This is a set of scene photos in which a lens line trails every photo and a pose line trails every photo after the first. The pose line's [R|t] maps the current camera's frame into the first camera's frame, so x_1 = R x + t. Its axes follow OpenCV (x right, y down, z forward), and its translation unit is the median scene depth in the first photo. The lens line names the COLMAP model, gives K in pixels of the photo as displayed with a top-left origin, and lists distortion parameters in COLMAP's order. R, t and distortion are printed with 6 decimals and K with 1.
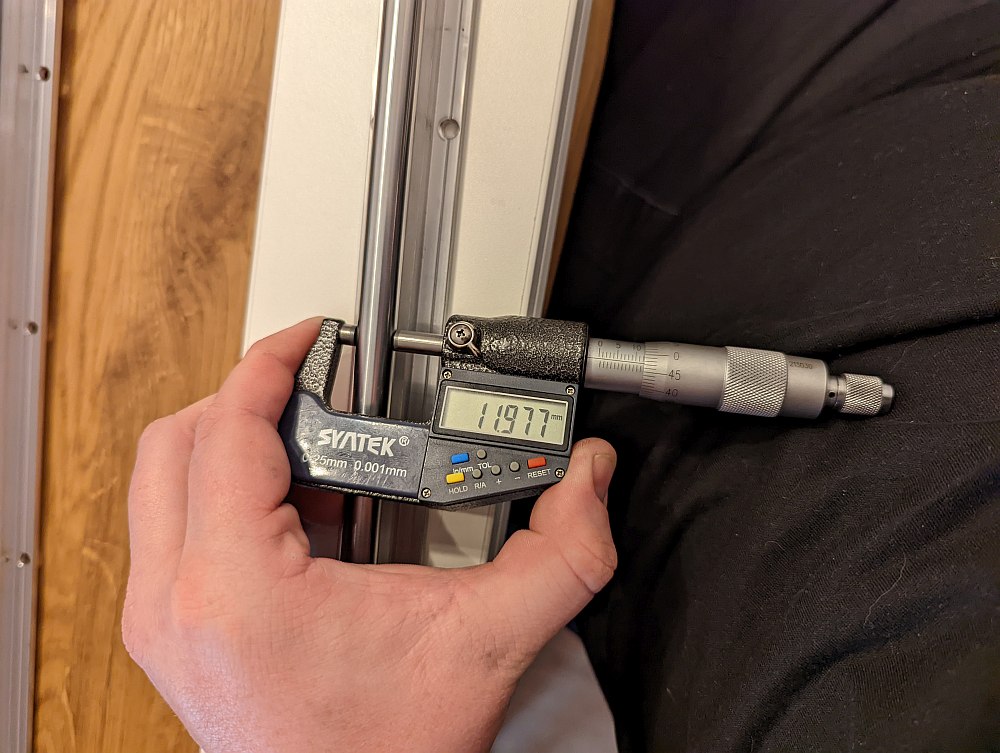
lens RADIAL K [[736.9, 0, 498.2], [0, 736.9, 343.3], [0, 0, 1]] dist [-0.015456, -0.018354]
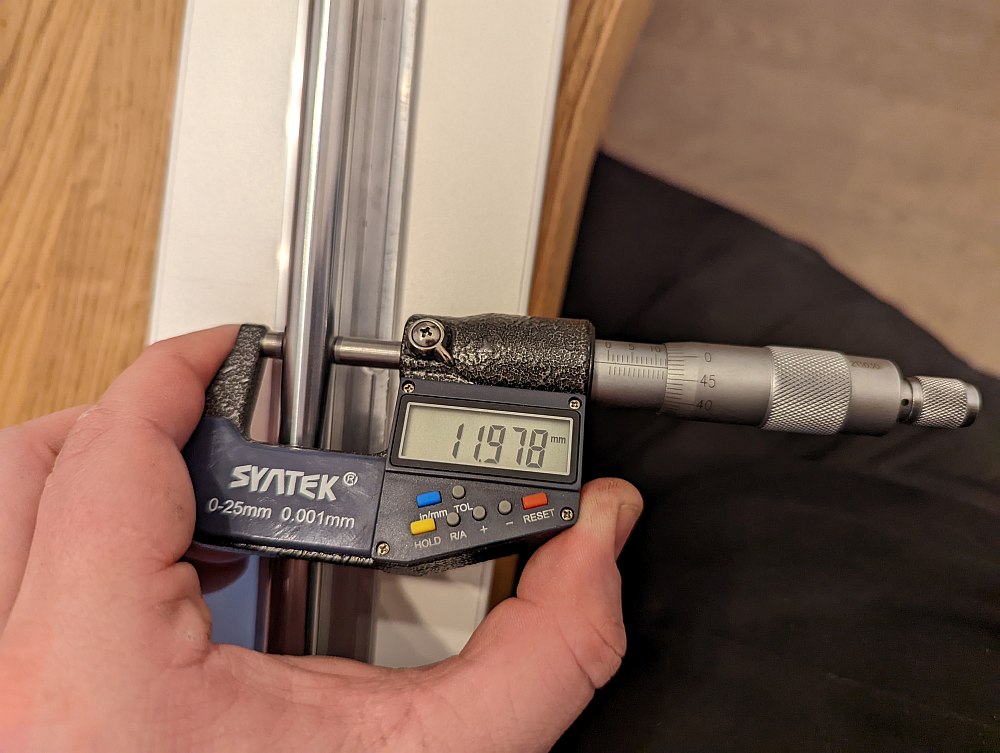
lens RADIAL K [[736.9, 0, 483.7], [0, 736.9, 353.9], [0, 0, 1]] dist [-0.015456, -0.018354]
pose [[0.997500, -0.015531, 0.068933, -0.044606], [0.021248, 0.996324, -0.082983, 0.072760], [-0.067391, 0.084240, 0.994164, 0.254830]]
